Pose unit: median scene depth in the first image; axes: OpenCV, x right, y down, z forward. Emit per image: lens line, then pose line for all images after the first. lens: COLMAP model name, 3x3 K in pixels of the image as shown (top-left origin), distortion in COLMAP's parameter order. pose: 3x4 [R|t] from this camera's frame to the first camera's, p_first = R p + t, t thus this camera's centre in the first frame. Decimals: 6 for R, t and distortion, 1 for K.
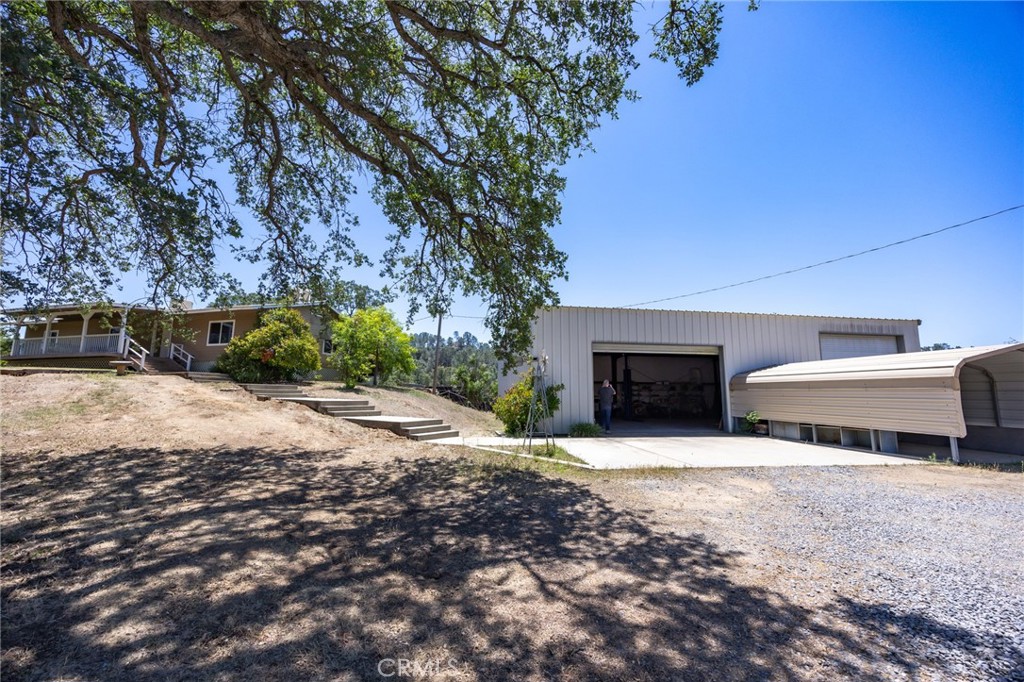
lens RADIAL K [[395.9, 0, 512.5], [0, 395.9, 340.0], [0, 0, 1]] dist [0.000938, 0.000081]
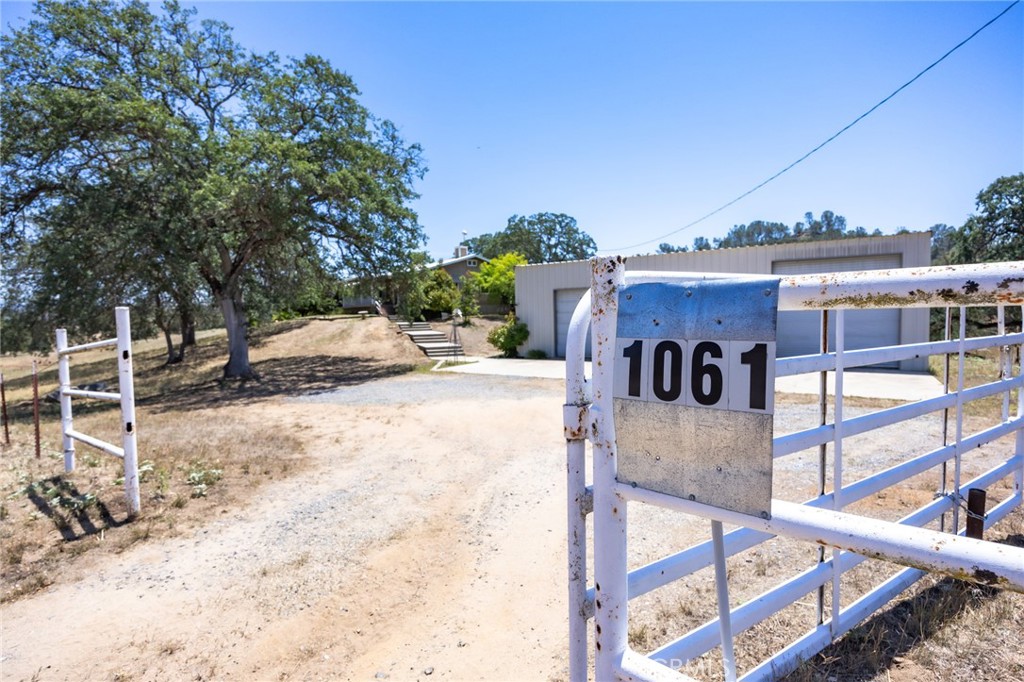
lens RADIAL K [[525.9, 0, 512.7], [0, 525.9, 341.4], [0, 0, 1]] dist [0.001518, 0.000016]
pose [[0.746926, 0.012484, -0.664790, 1.030724], [0.121783, 0.980342, 0.155239, -0.094377], [0.653659, -0.196912, 0.730723, -0.334571]]
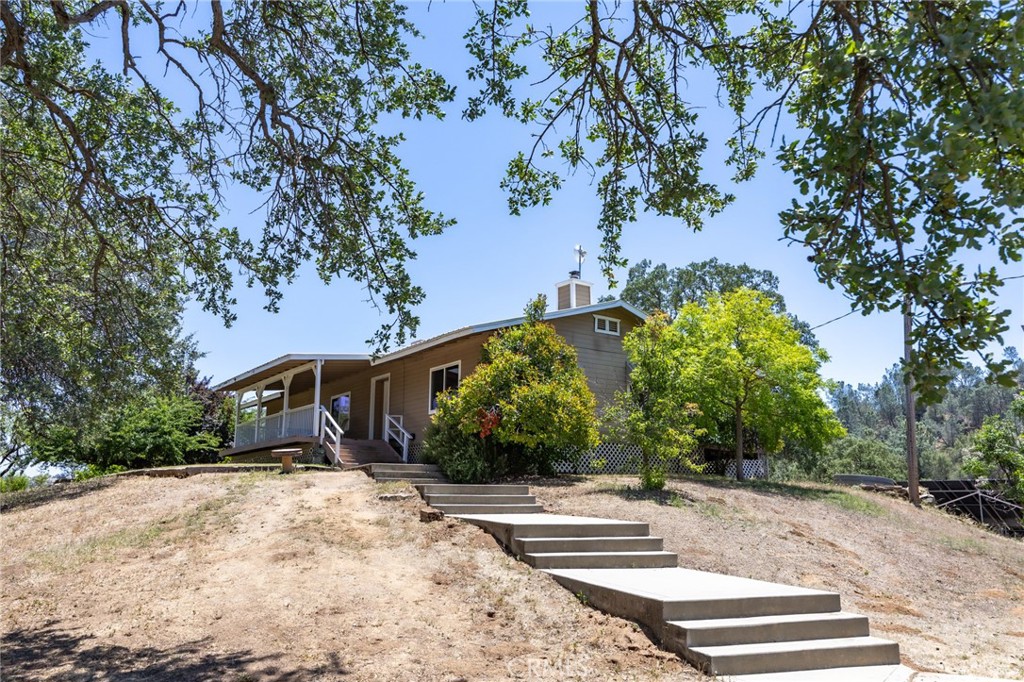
lens RADIAL K [[789.9, 0, 509.8], [0, 789.9, 342.6], [0, 0, 1]] dist [0.000847, 0.000223]
pose [[0.749290, -0.135902, -0.648147, 0.029397], [0.096551, 0.990677, -0.096105, 0.035368], [0.655166, 0.009432, 0.755426, 0.282407]]
